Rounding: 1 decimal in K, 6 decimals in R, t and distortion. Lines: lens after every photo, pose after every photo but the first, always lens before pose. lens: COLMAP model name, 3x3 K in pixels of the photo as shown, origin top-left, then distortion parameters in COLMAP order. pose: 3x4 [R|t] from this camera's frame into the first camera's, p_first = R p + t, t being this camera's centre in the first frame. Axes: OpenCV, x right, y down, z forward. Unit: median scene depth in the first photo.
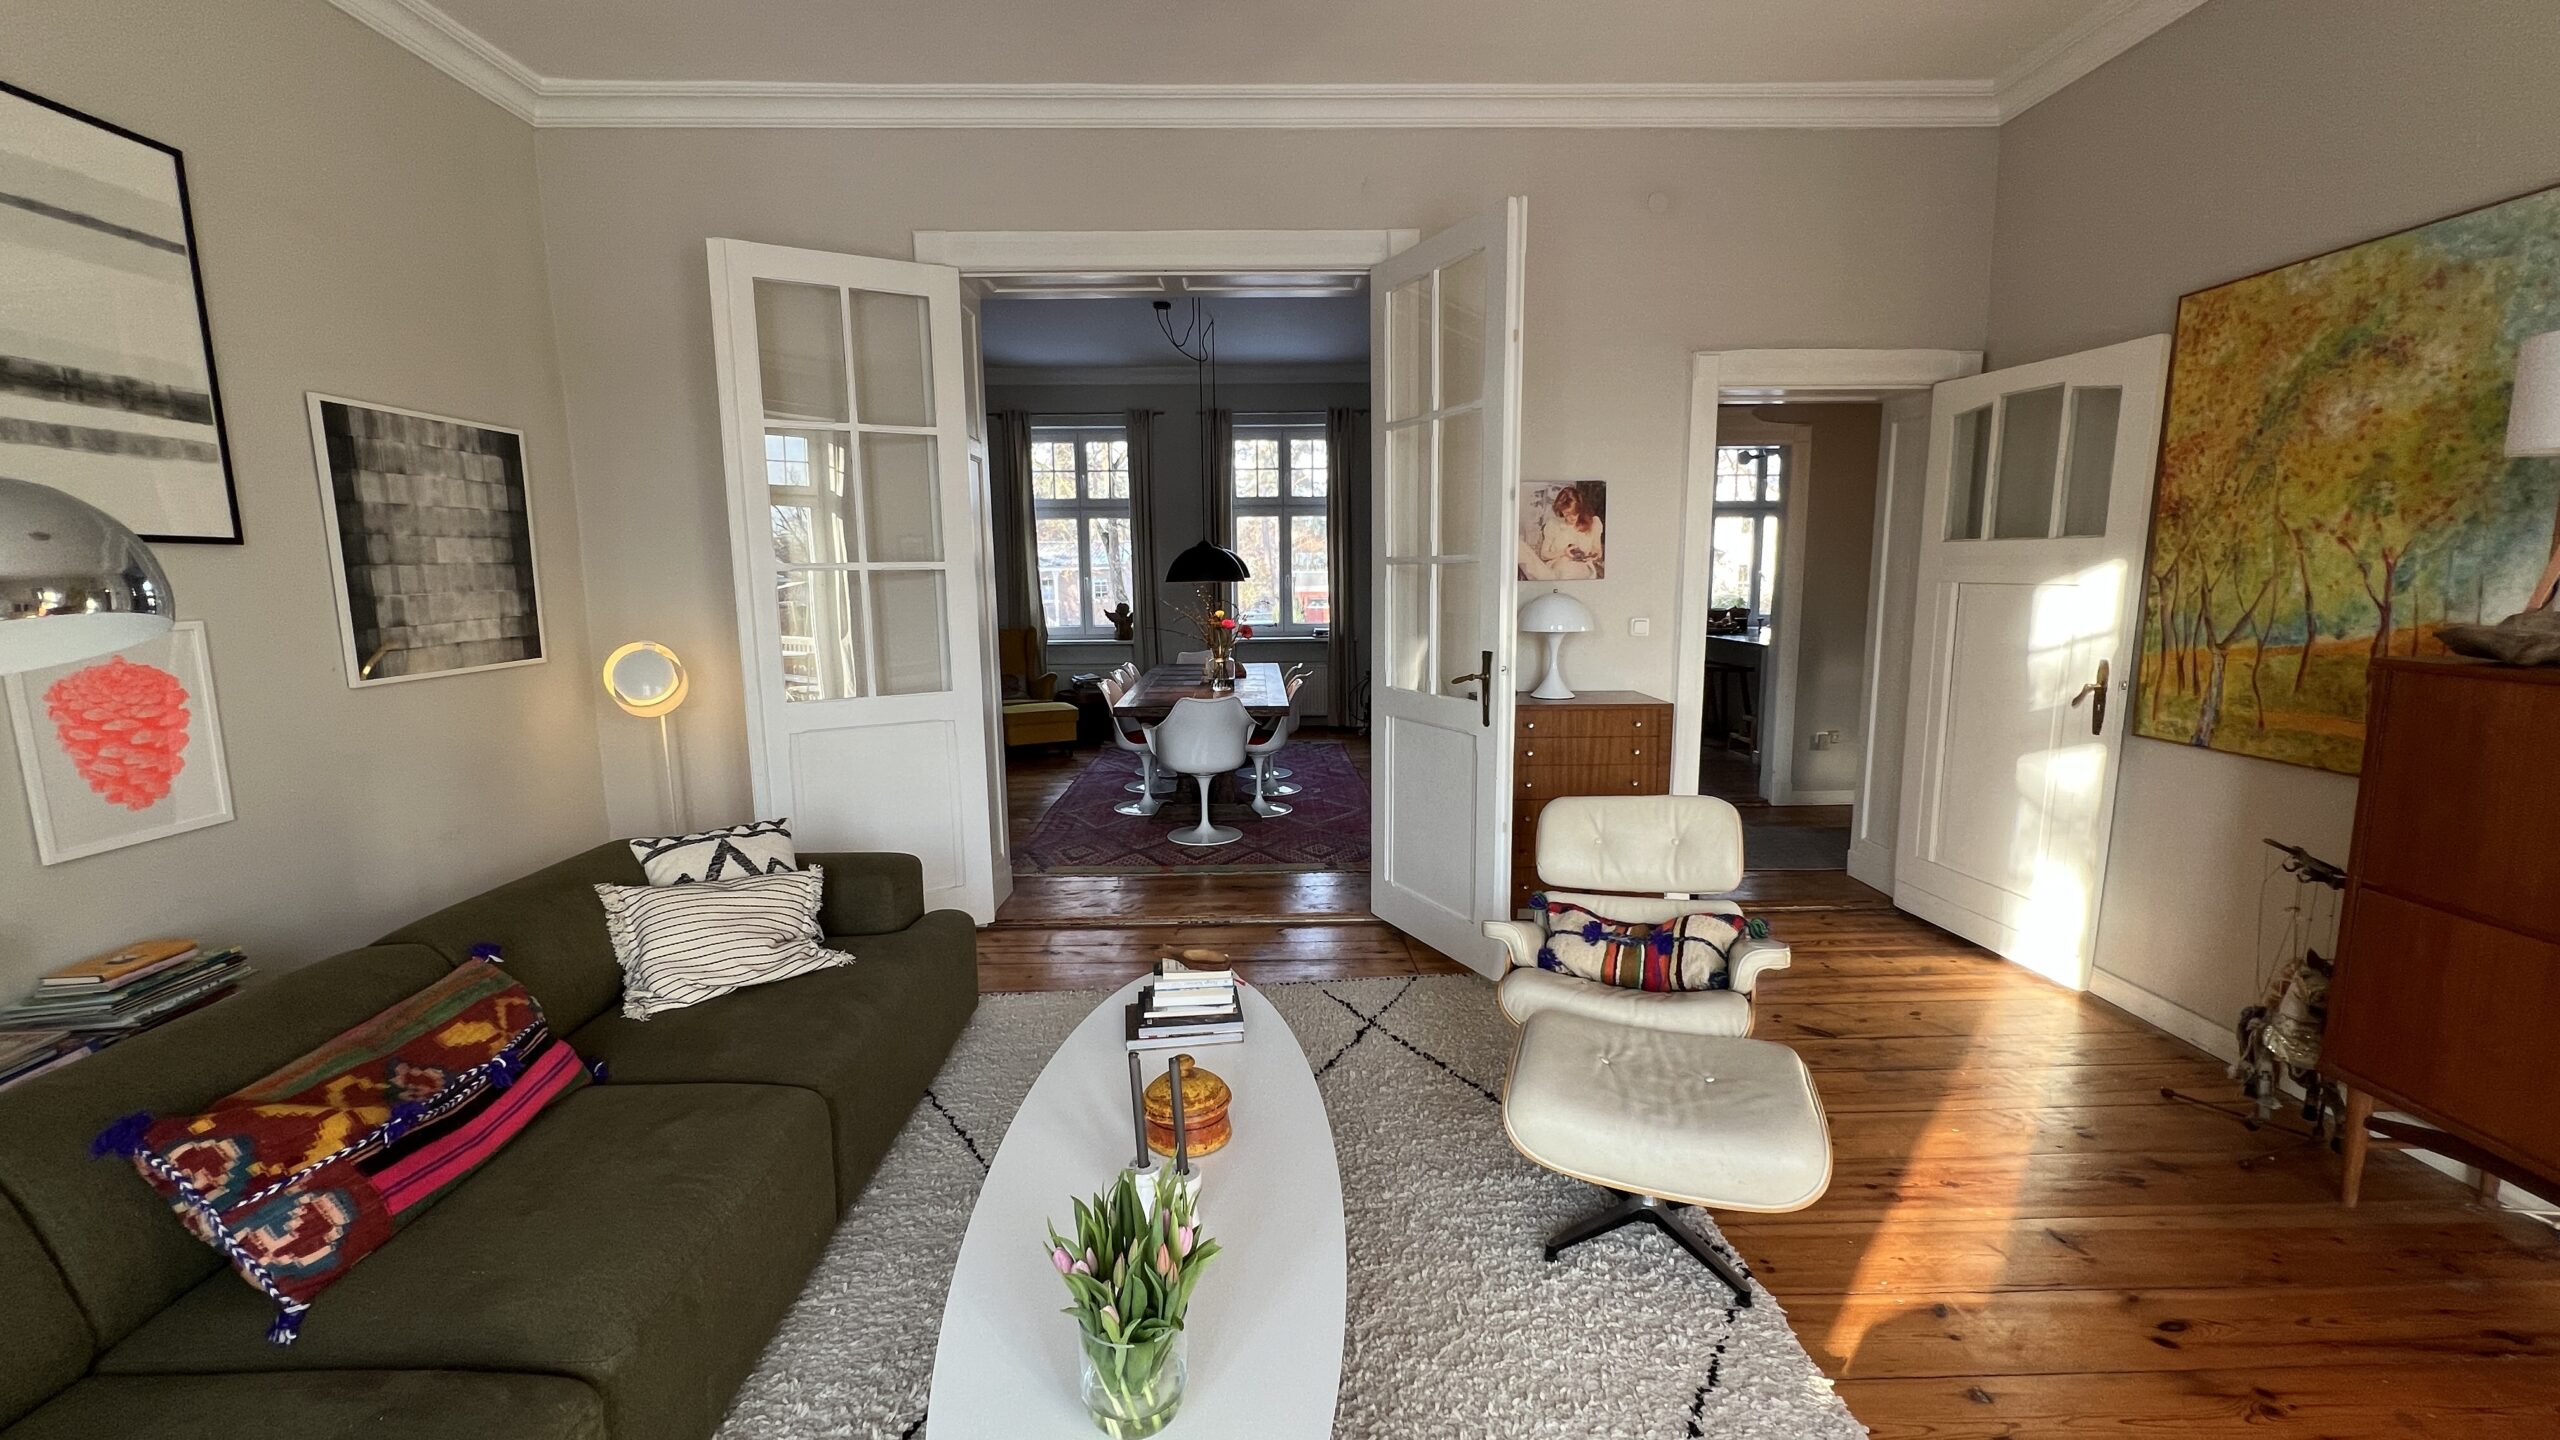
lens RADIAL K [[1024.3, 0, 1280.0], [0, 1024.3, 720.0], [0, 0, 1]] dist [0.002499, -0.000173]
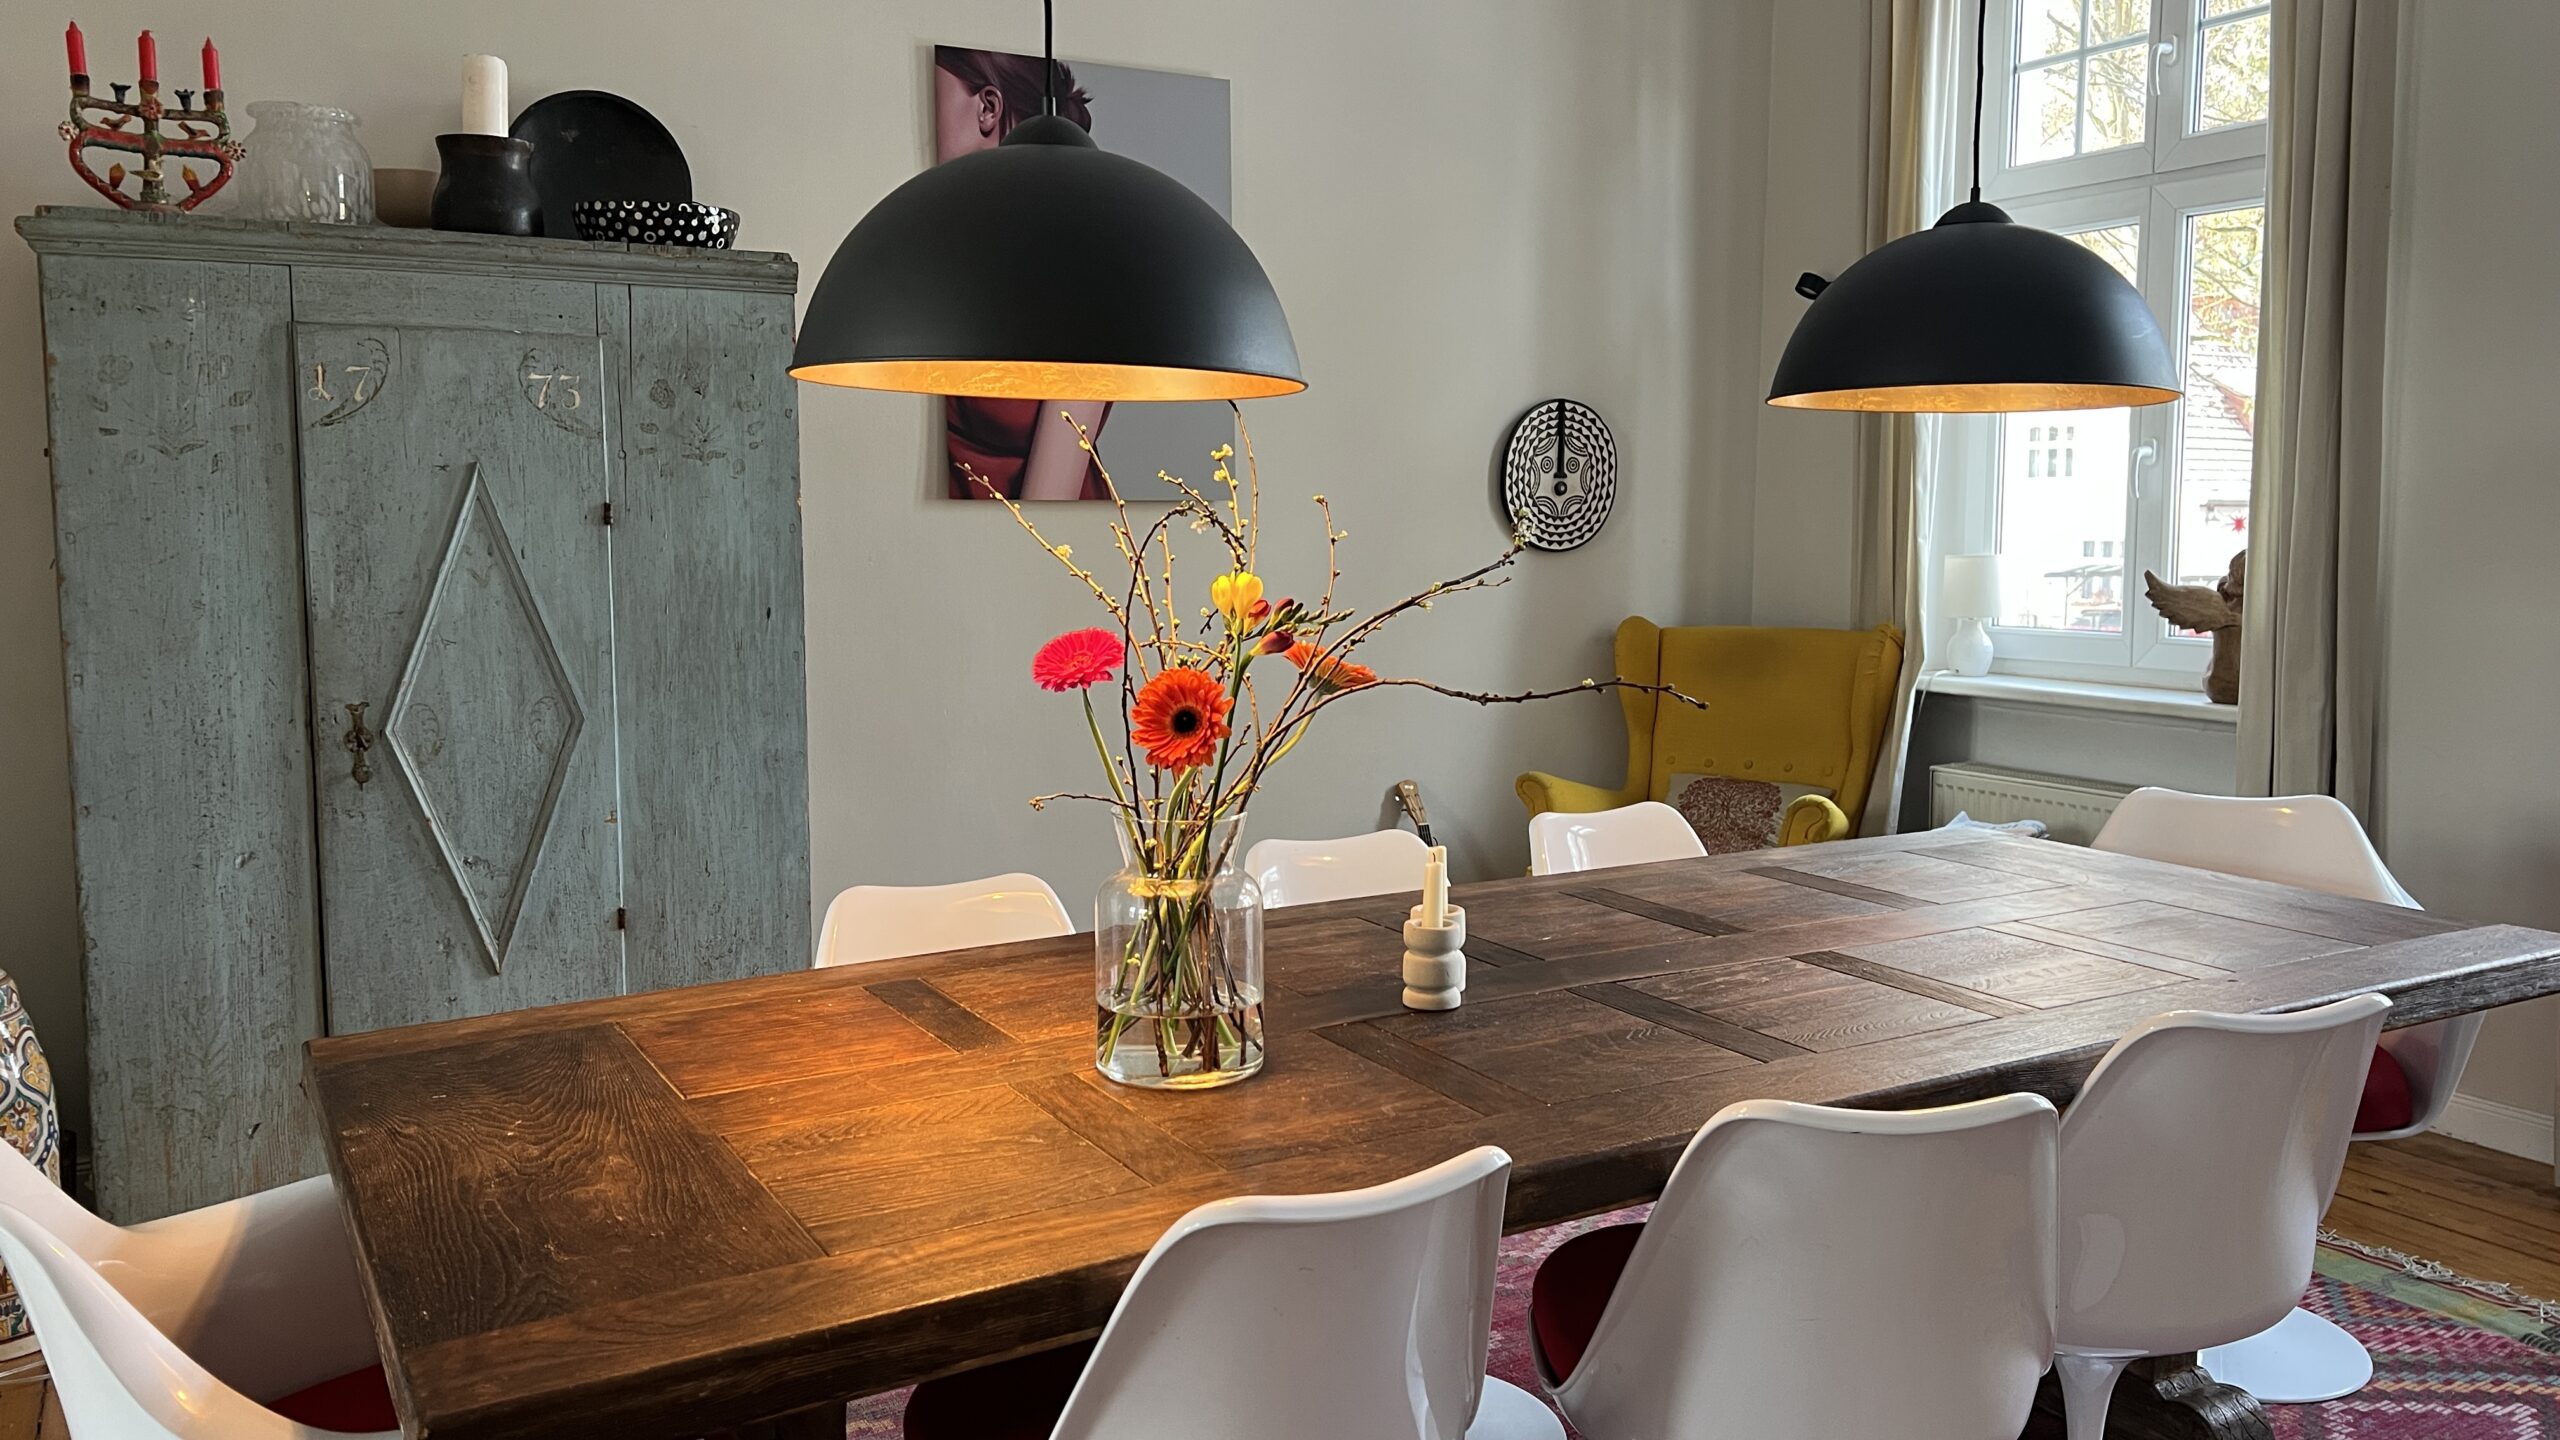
lens RADIAL K [[1925.3, 0, 1274.7], [0, 1925.3, 713.3], [0, 0, 1]] dist [0.060264, -0.062851]
pose [[0.479898, 0.100658, -0.871531, 0.400024], [-0.130560, 0.990529, 0.042511, -0.193633], [0.867555, 0.093386, 0.488494, 1.699116]]
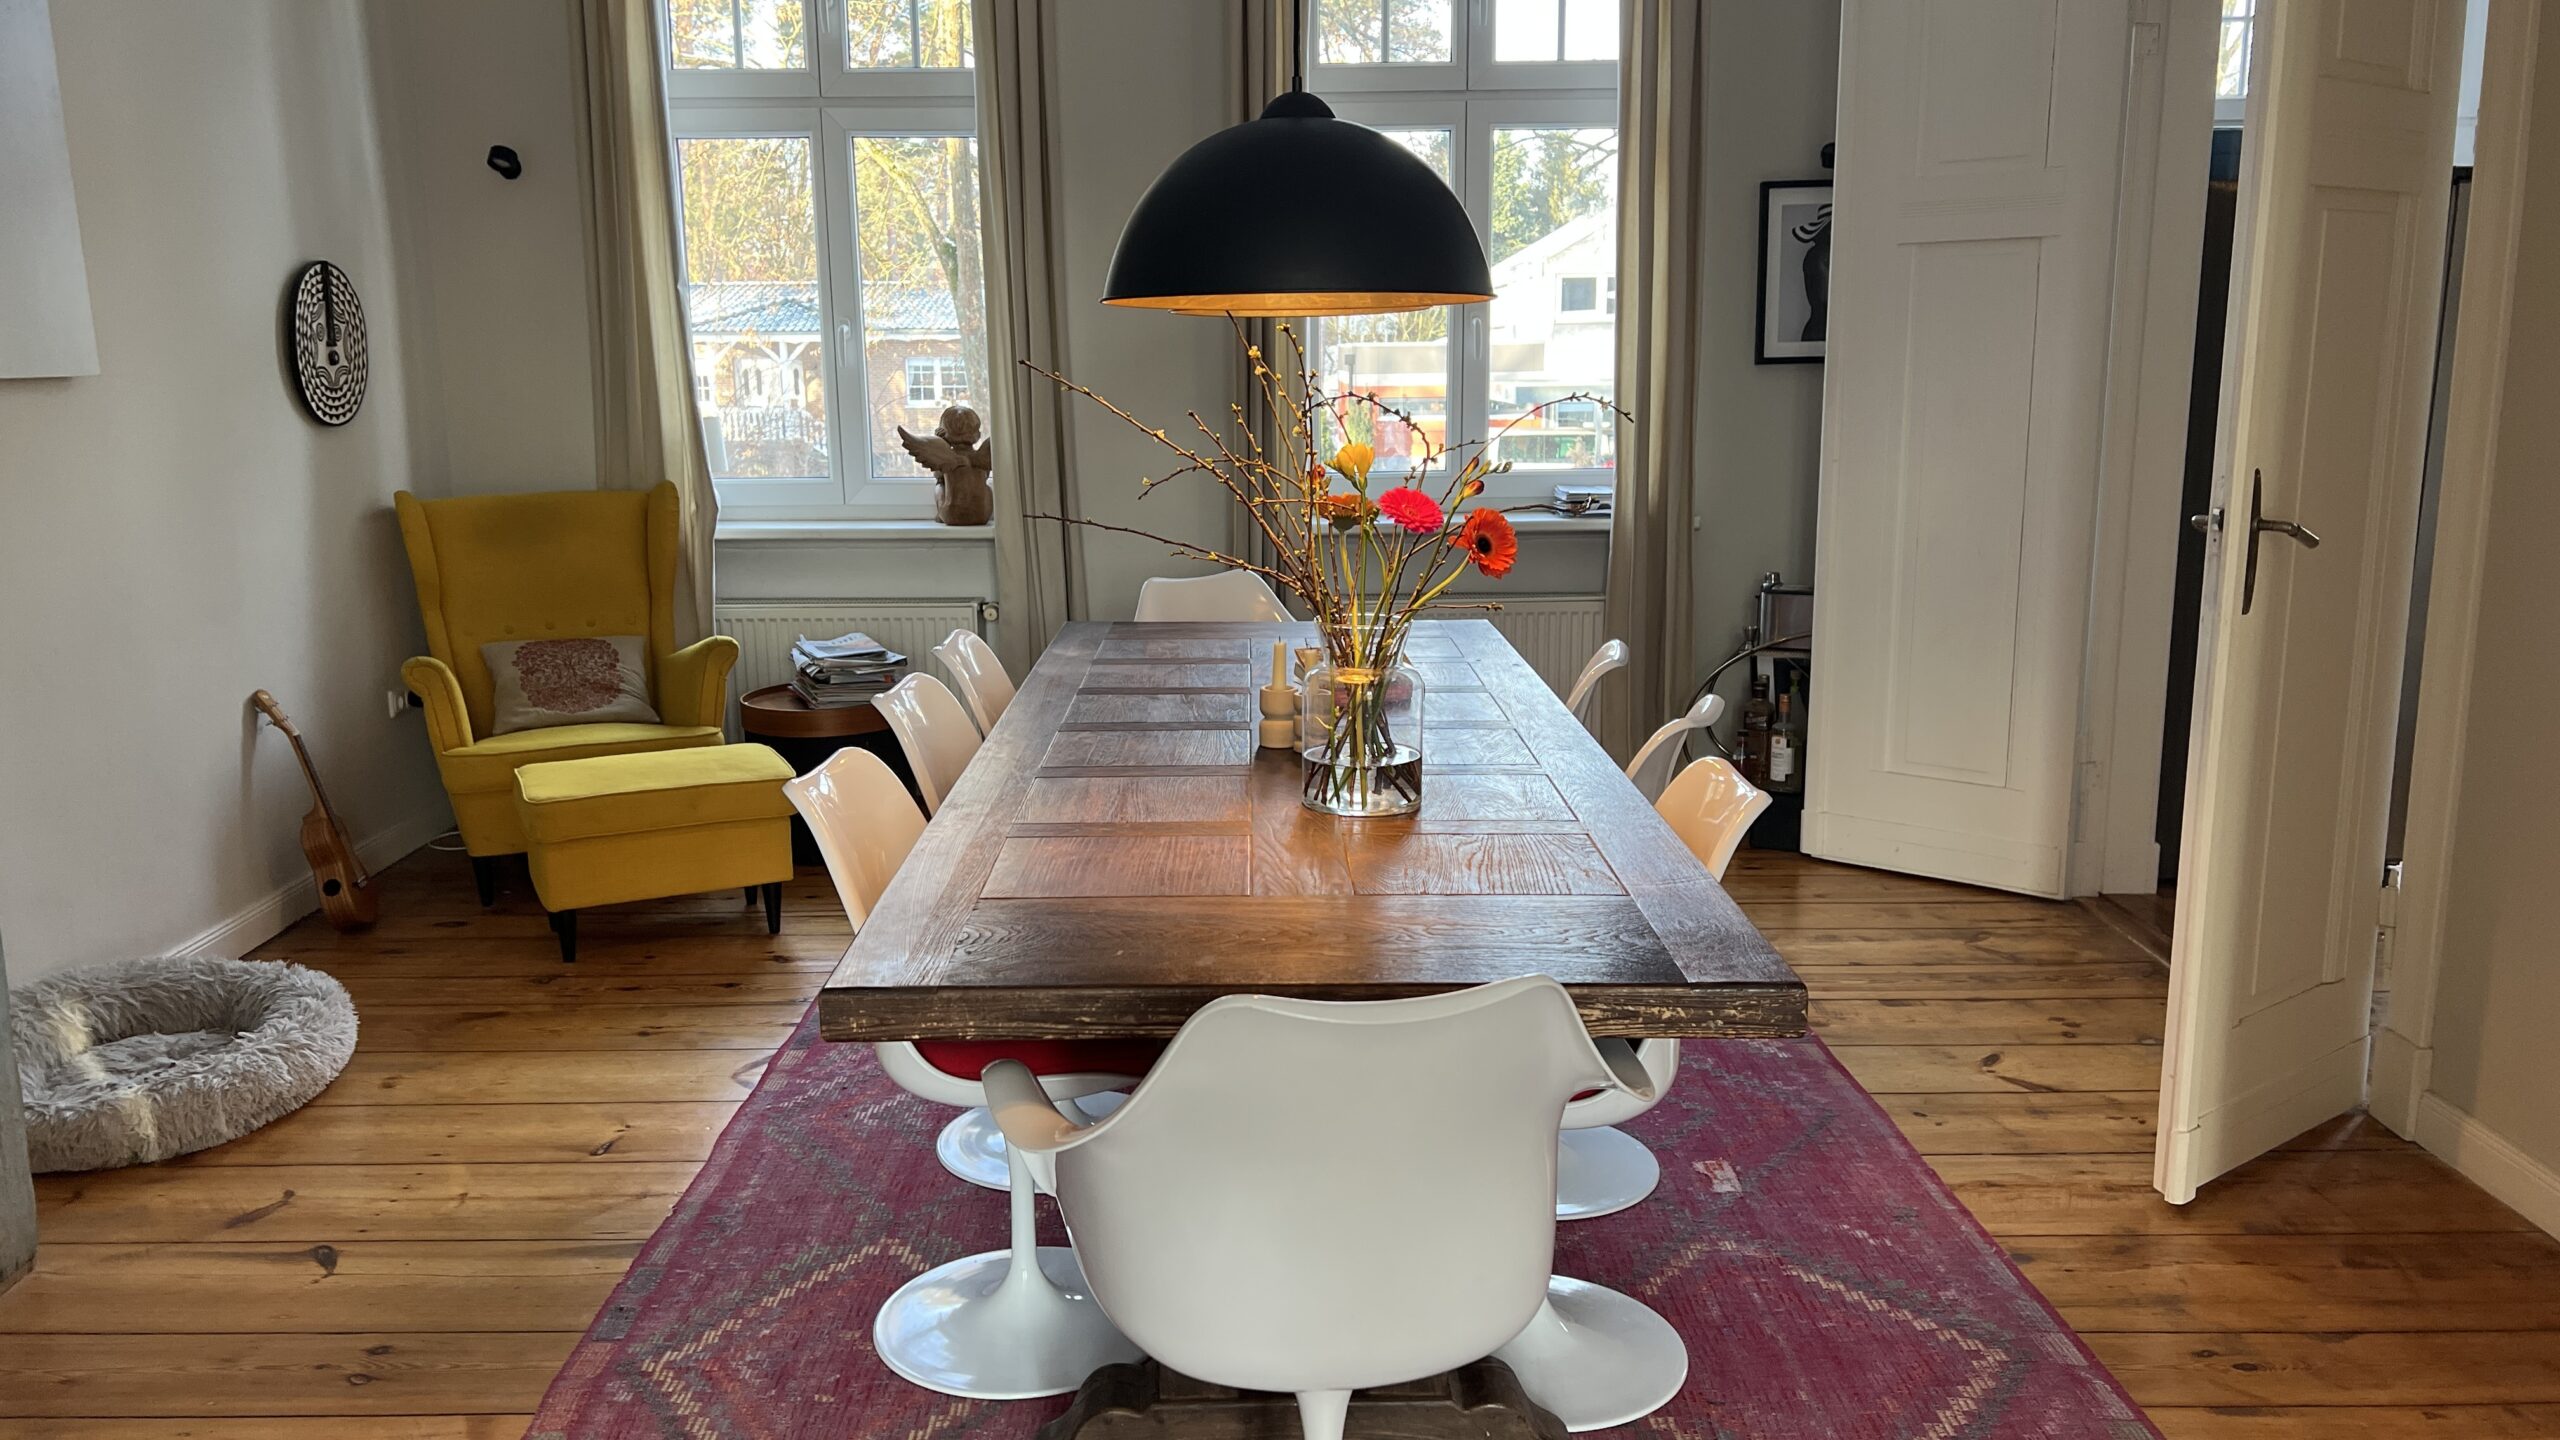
lens RADIAL K [[1925.3, 0, 1274.7], [0, 1925.3, 713.3], [0, 0, 1]] dist [0.060264, -0.062851]
pose [[0.999906, 0.003160, -0.013358, -0.138266], [-0.002600, 0.999125, 0.041753, -0.131289], [0.013478, -0.041714, 0.999039, 1.162610]]
